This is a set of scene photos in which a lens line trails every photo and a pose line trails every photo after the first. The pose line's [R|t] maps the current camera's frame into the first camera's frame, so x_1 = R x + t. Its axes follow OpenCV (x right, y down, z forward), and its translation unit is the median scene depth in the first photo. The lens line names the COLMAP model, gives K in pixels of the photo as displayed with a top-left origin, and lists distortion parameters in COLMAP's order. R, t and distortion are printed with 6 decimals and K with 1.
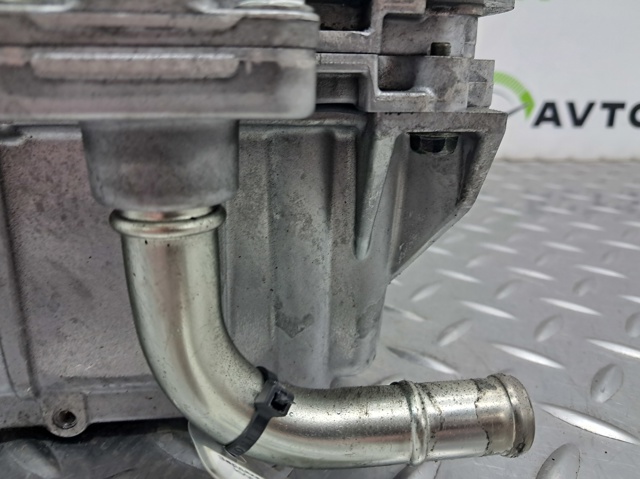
lens RADIAL K [[501.6, 0, 320.0], [0, 501.6, 239.5], [0, 0, 1]] dist [-0.050380, -0.000091]
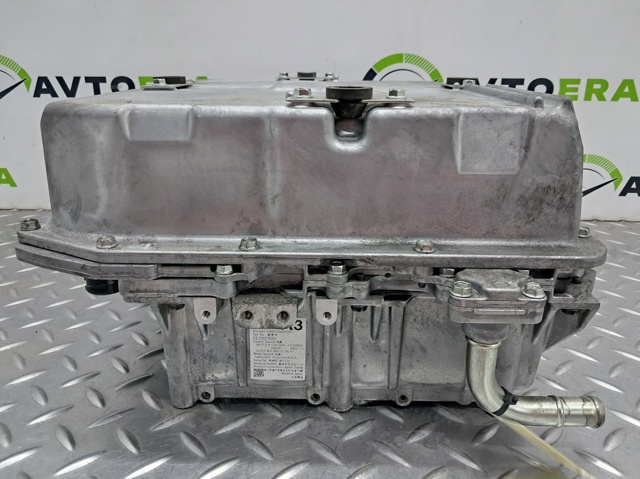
lens RADIAL K [[502.8, 0, 319.9], [0, 502.8, 227.5], [0, 0, 1]] dist [0.055474, -0.095696]
pose [[0.990553, 0.042616, -0.130339, -0.733983], [-0.041635, 0.999080, 0.010248, -0.573086], [0.130656, -0.004724, 0.991417, -1.792864]]
